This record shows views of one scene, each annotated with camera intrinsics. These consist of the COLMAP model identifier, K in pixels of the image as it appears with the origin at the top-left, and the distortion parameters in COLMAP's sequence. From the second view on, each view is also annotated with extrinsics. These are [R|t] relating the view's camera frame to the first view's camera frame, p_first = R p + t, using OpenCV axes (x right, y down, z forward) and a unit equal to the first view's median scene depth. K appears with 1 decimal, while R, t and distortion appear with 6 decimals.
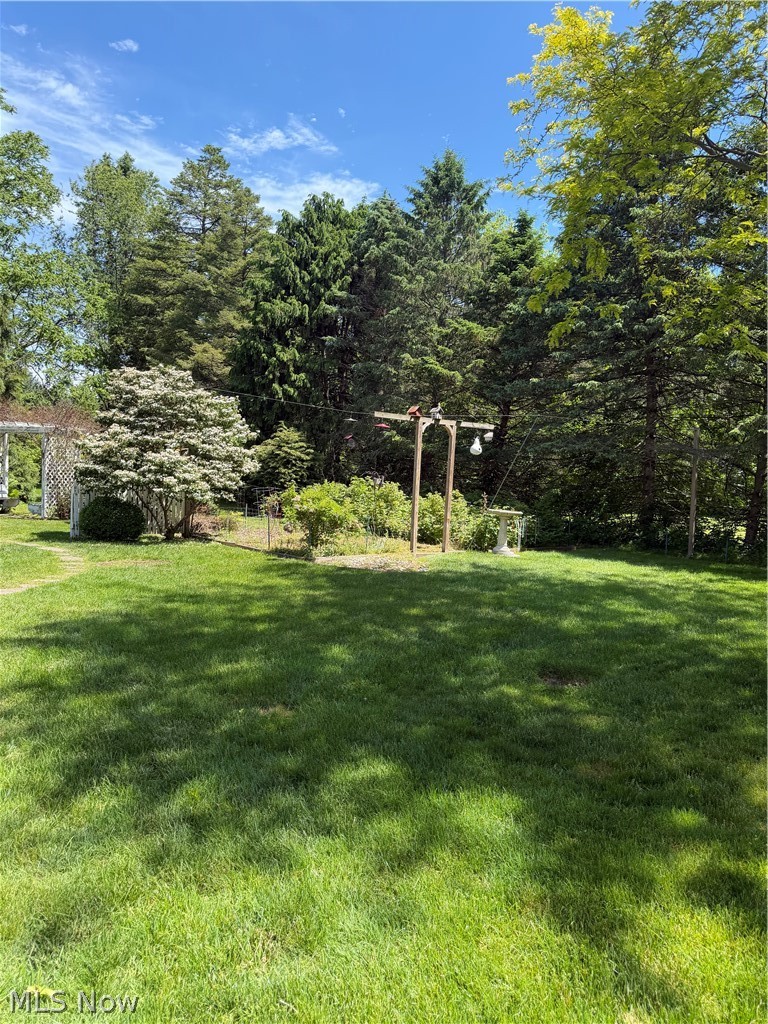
lens RADIAL K [[731.9, 0, 381.7], [0, 731.9, 507.6], [0, 0, 1]] dist [0.031604, -0.009401]
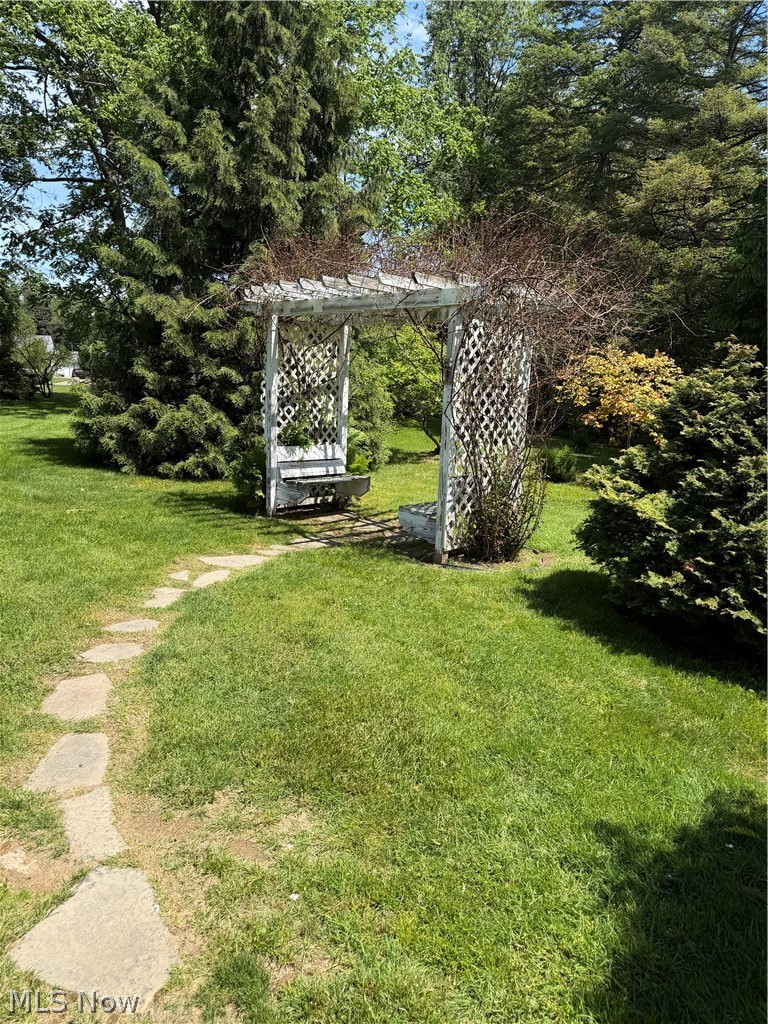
lens RADIAL K [[731.9, 0, 387.5], [0, 731.9, 515.7], [0, 0, 1]] dist [0.031604, -0.009401]
pose [[0.925016, 0.063280, -0.374622, -0.314852], [-0.019268, 0.992576, 0.120086, -0.041445], [0.379440, -0.103863, 0.919368, 0.597247]]
